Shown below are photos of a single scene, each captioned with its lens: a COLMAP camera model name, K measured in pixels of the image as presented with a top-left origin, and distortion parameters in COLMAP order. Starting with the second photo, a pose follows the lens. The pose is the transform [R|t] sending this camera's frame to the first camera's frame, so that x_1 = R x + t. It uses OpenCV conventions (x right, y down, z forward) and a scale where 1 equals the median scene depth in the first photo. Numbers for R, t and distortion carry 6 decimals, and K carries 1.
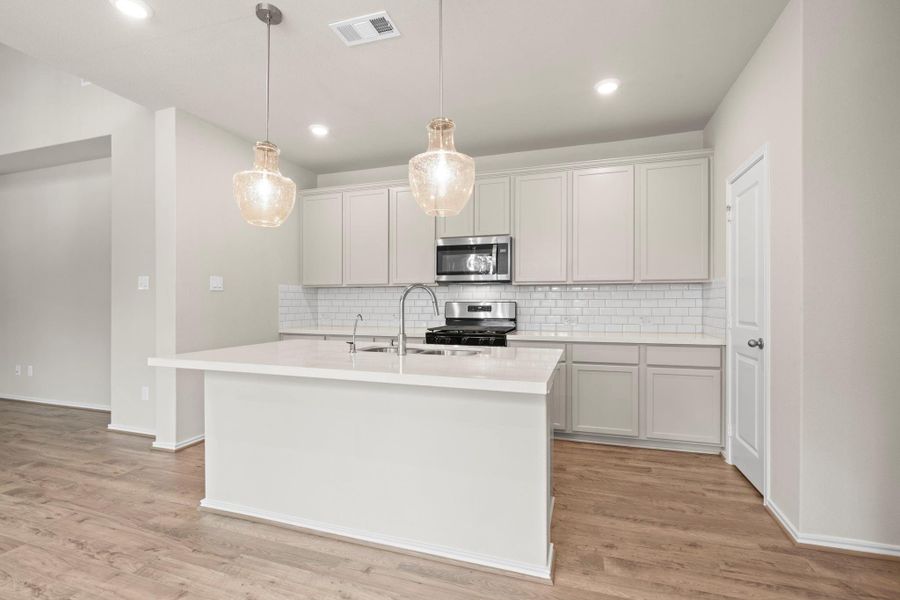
lens RADIAL K [[410.0, 0, 448.5], [0, 410.0, 301.7], [0, 0, 1]] dist [-0.001751, 0.000037]
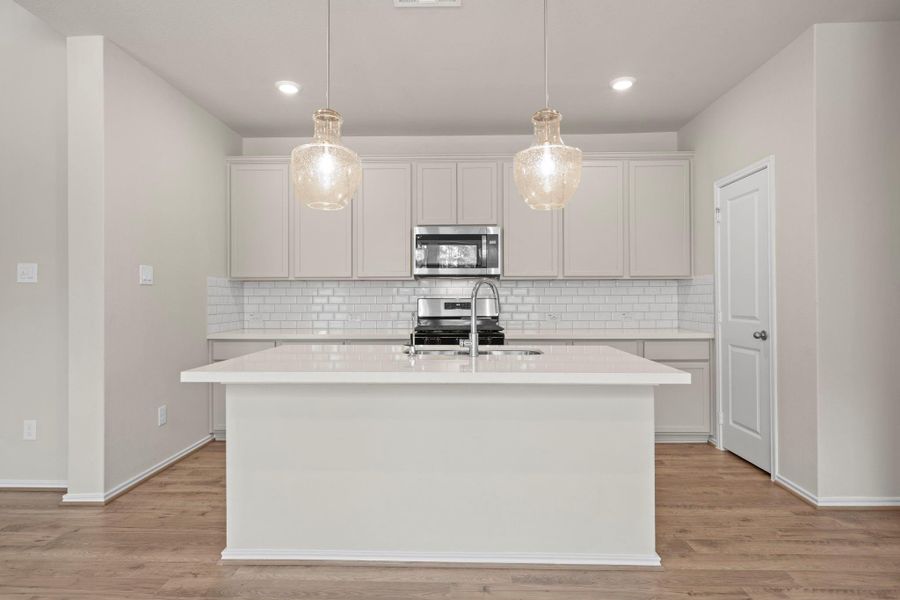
lens RADIAL K [[491.2, 0, 448.5], [0, 491.2, 293.5], [0, 0, 1]] dist [0.005472, 0.000832]
pose [[0.958087, -0.000092, 0.286478, -0.345775], [0.002599, 0.999962, -0.008371, -0.001764], [-0.286466, 0.008764, 0.958050, -0.026411]]
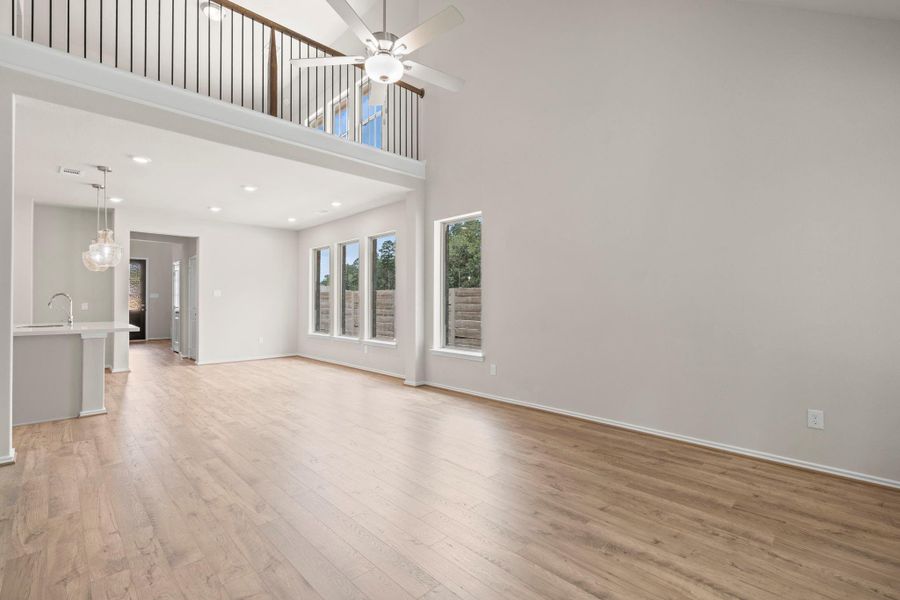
lens RADIAL K [[406.2, 0, 450.0], [0, 406.2, 300.0], [0, 0, 1]] dist [-0.002294, 0.000388]
pose [[-0.887973, 0.001420, 0.459894, -2.149466], [0.000778, 0.999998, -0.001586, -0.001219], [-0.459896, -0.001051, -0.887972, 1.456234]]
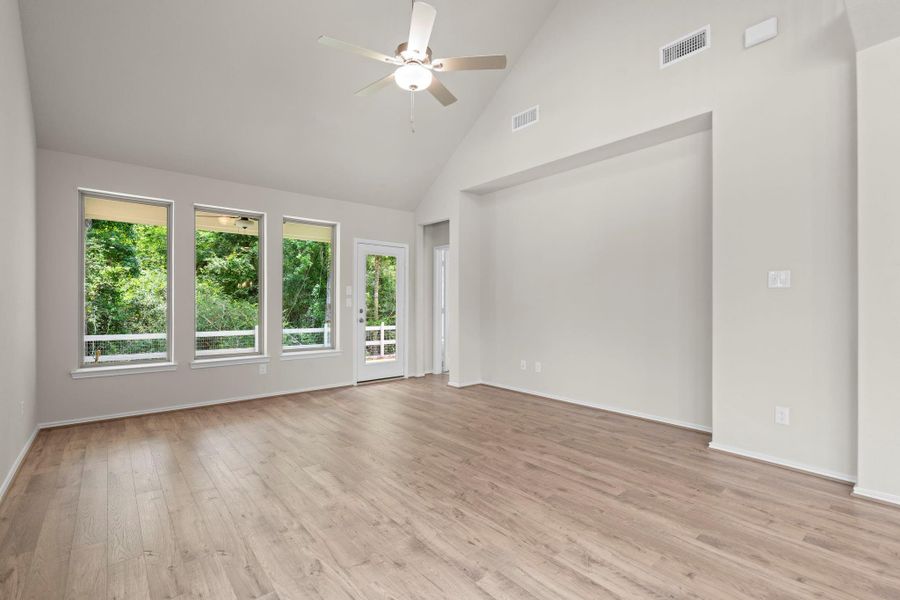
lens RADIAL K [[406.2, 0, 450.0], [0, 406.2, 300.0], [0, 0, 1]] dist [-0.002294, 0.000388]
pose [[0.852887, -0.002657, -0.522089, -1.041464], [0.000389, 0.999990, -0.004453, -0.000820], [0.522095, 0.003595, 0.852880, -0.033718]]
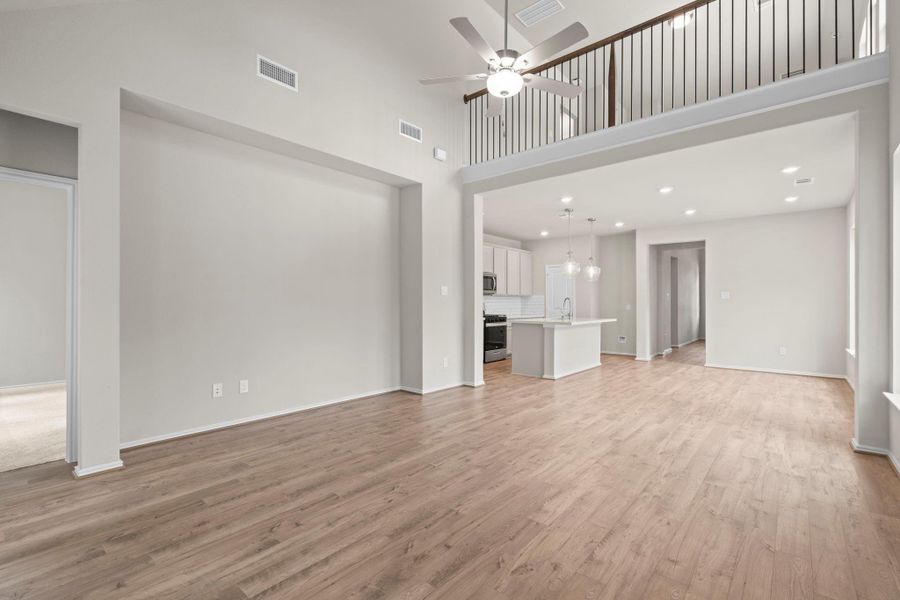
lens RADIAL K [[406.2, 0, 450.0], [0, 406.2, 300.0], [0, 0, 1]] dist [-0.002294, 0.000388]
pose [[0.377238, 0.007827, 0.926083, -2.542588], [-0.001017, 0.999967, -0.008037, 0.002131], [-0.926116, 0.002090, 0.377234, 0.481650]]
